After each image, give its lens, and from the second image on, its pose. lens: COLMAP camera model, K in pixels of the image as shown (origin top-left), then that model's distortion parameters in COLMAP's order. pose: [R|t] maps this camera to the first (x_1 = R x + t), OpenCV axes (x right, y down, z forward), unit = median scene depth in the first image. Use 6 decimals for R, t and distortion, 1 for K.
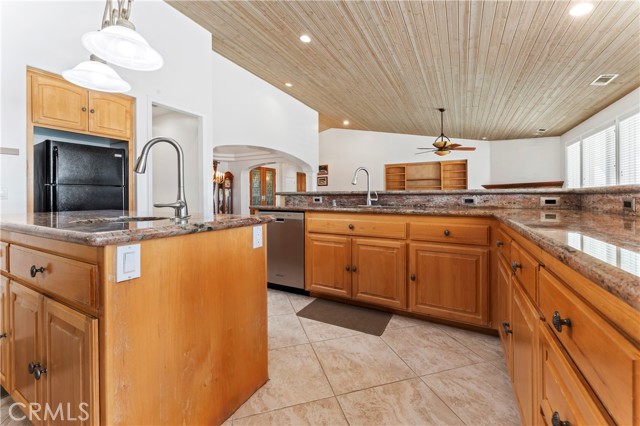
lens RADIAL K [[262.7, 0, 315.7], [0, 262.7, 198.4], [0, 0, 1]] dist [0.001216, 0.000101]
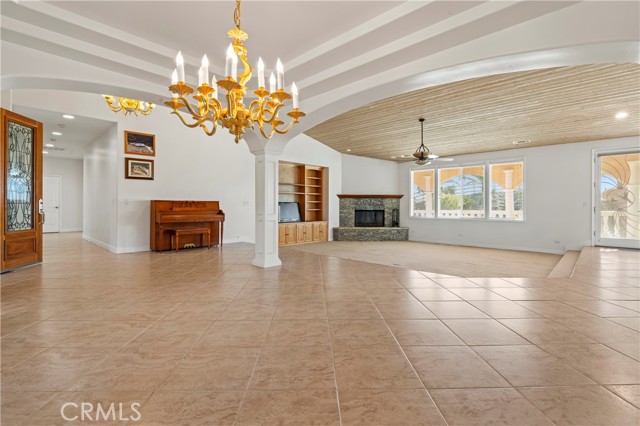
lens RADIAL K [[295.2, 0, 320.1], [0, 295.2, 199.0], [0, 0, 1]] dist [0.001399, 0.000449]
pose [[0.252134, 0.023534, 0.967406, -0.436044], [-0.002087, 0.999715, -0.023775, -0.003889], [-0.967690, 0.003975, 0.252112, 0.672357]]
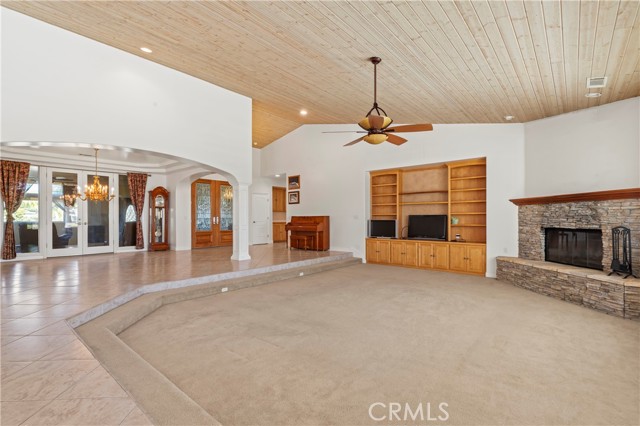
lens RADIAL K [[295.2, 0, 319.9], [0, 295.2, 216.6], [0, 0, 1]] dist [0.001399, 0.000449]
pose [[0.979458, -0.000016, -0.201649, 0.306055], [-0.002362, 0.999931, -0.011550, -0.002749], [0.201636, 0.011789, 0.979390, 0.236382]]
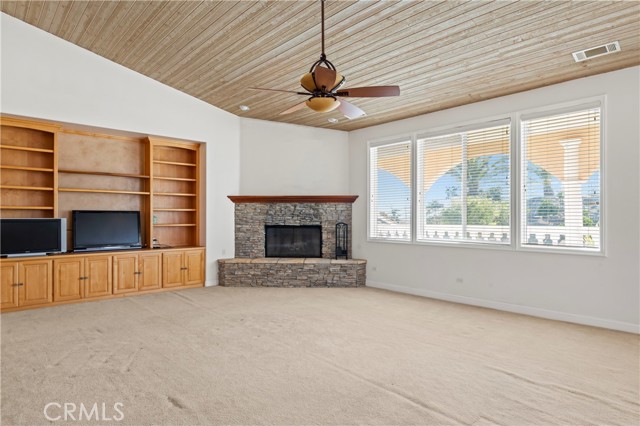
lens RADIAL K [[376.7, 0, 315.9], [0, 376.7, 212.5], [0, 0, 1]] dist [0.003912, 0.002109]
pose [[0.311861, 0.012482, 0.950046, -0.032292], [0.001955, 0.999903, -0.013779, -0.004114], [-0.950126, 0.006155, 0.311806, 0.515932]]
